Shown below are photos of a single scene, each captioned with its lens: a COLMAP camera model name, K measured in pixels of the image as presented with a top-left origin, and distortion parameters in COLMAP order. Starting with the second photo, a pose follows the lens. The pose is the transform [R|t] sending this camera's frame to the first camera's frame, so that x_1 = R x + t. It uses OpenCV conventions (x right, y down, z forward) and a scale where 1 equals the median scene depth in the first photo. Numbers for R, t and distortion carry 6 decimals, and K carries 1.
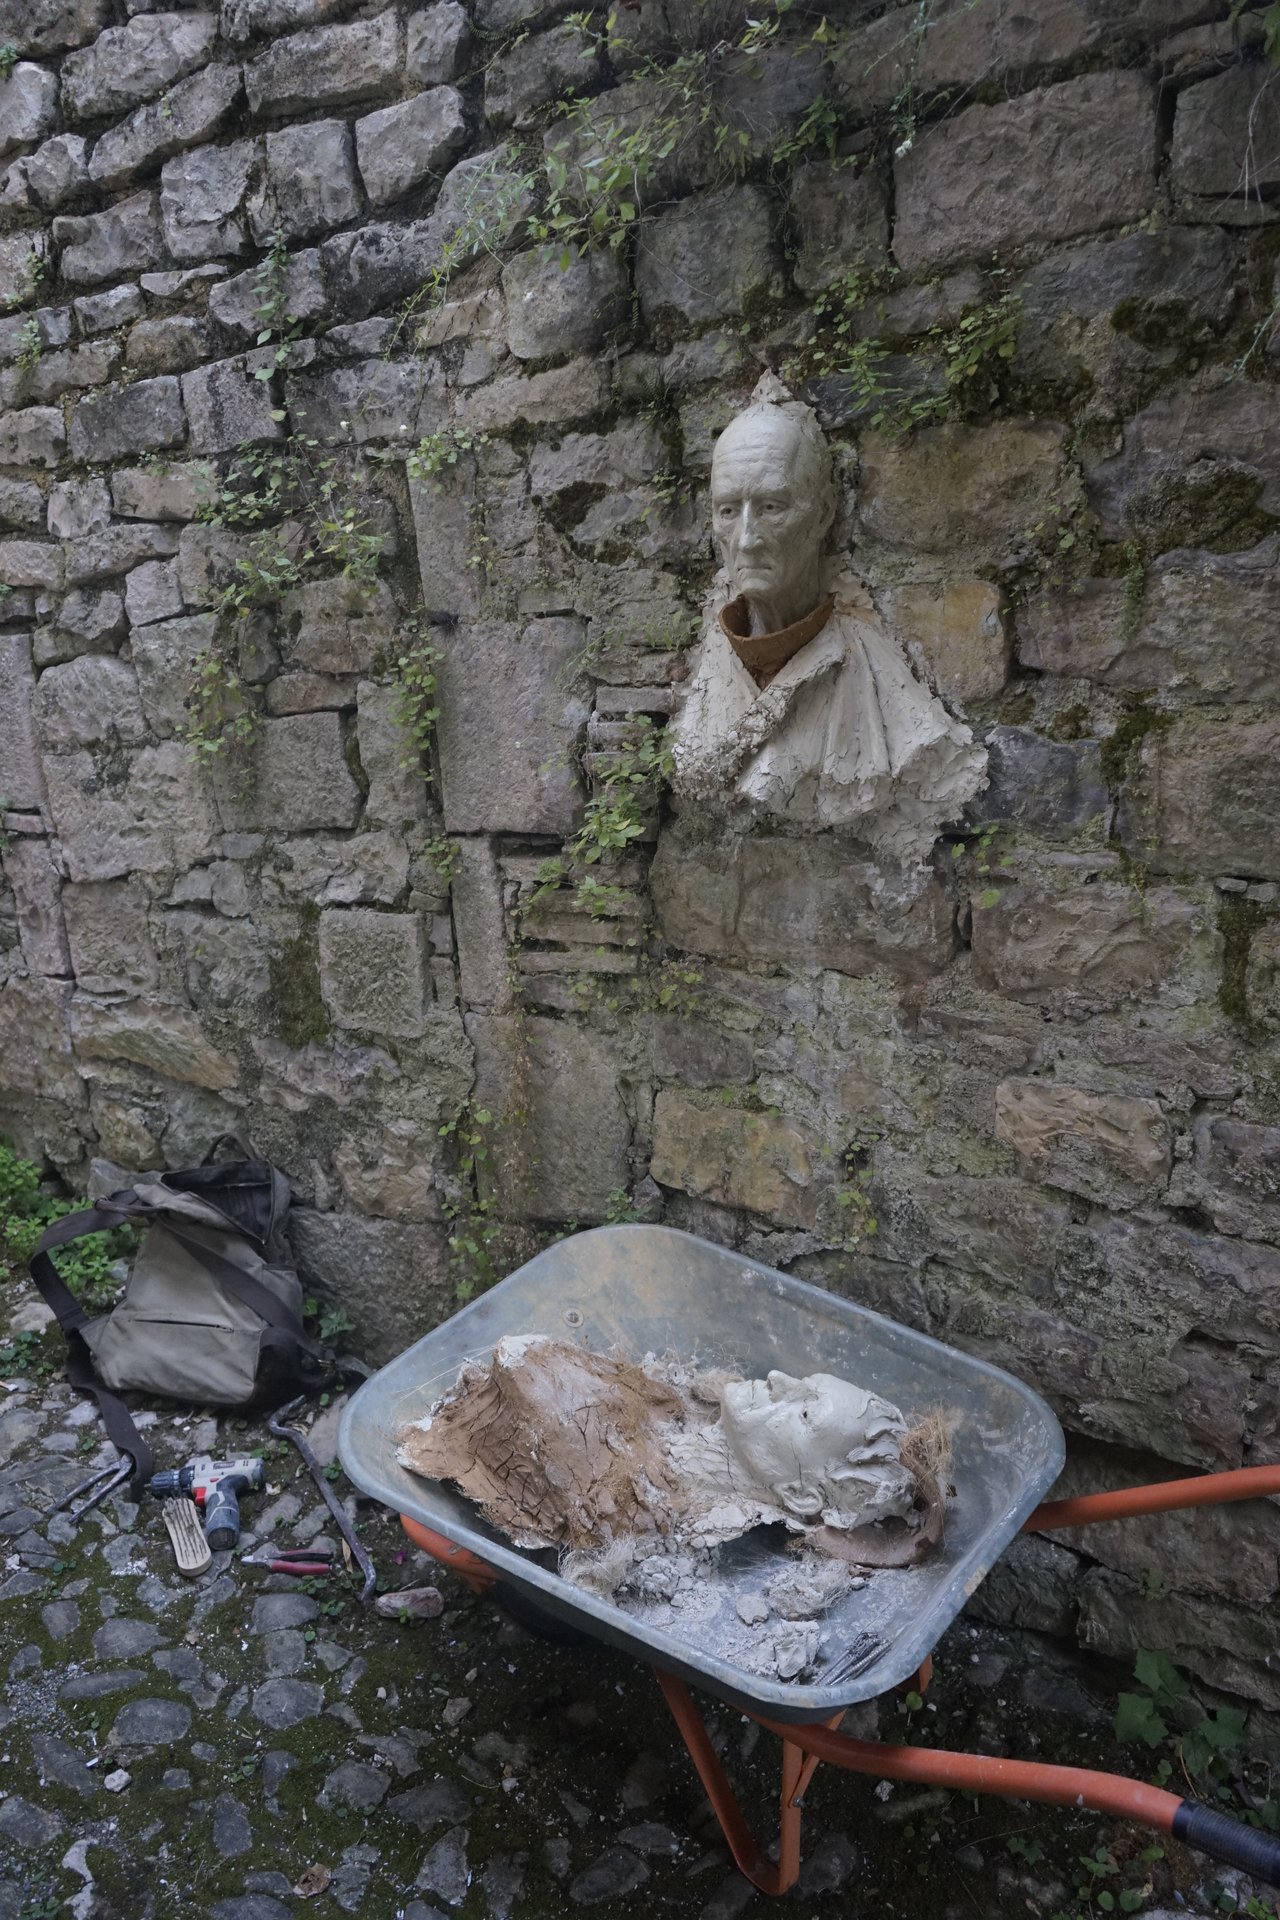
lens RADIAL K [[1520.0, 0, 639.0], [0, 1520.0, 951.0], [0, 0, 1]] dist [-0.013474, 0.013823]
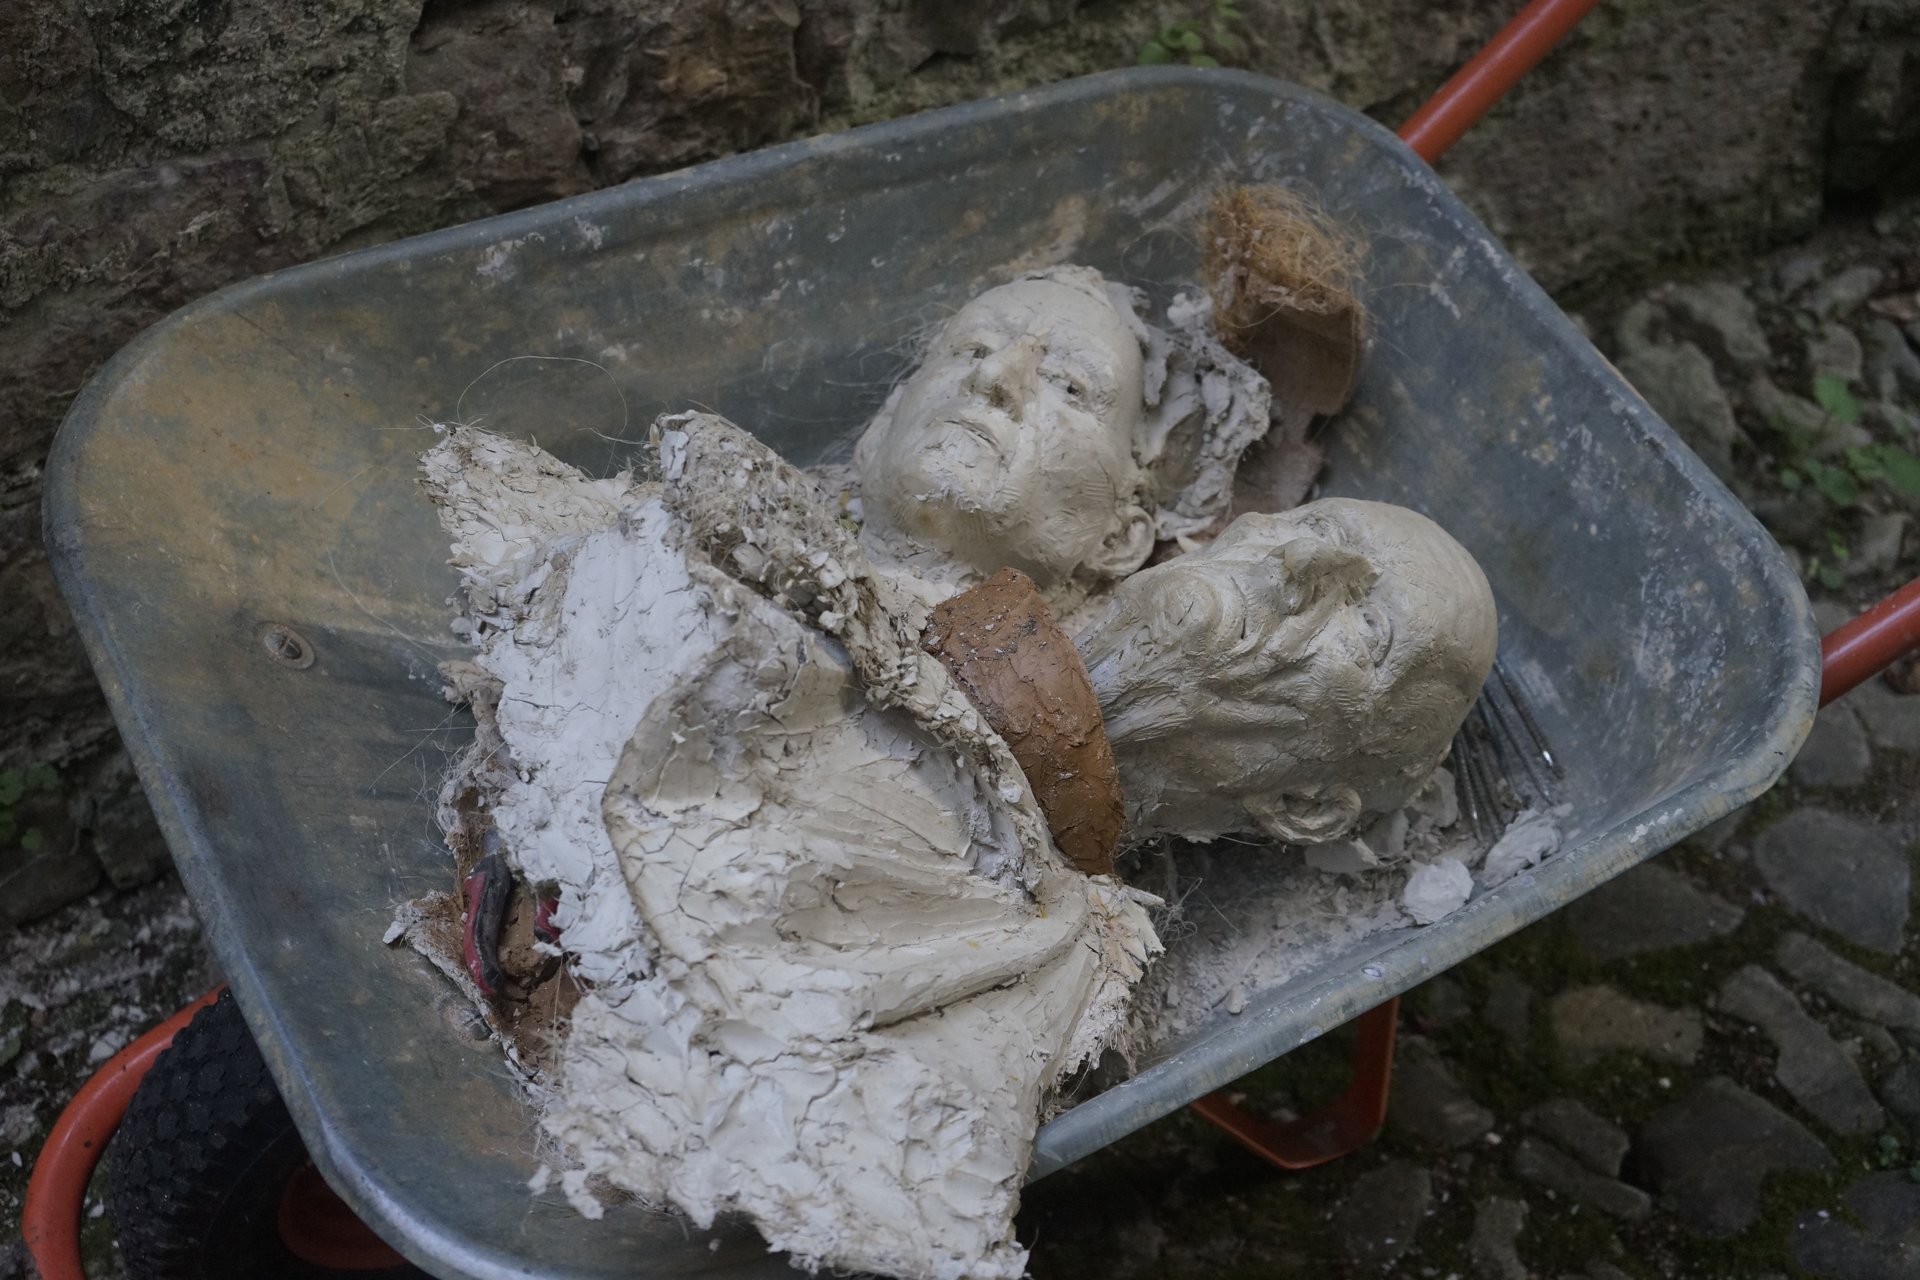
lens RADIAL K [[2720.5, 0, 960.1], [0, 2720.5, 635.2], [0, 0, 1]] dist [0.003716, 0.000000]
pose [[0.392757, -0.665305, 0.634911, -0.179437], [0.294177, 0.745004, 0.598690, -0.040423], [-0.871322, -0.048364, 0.488322, 0.393497]]
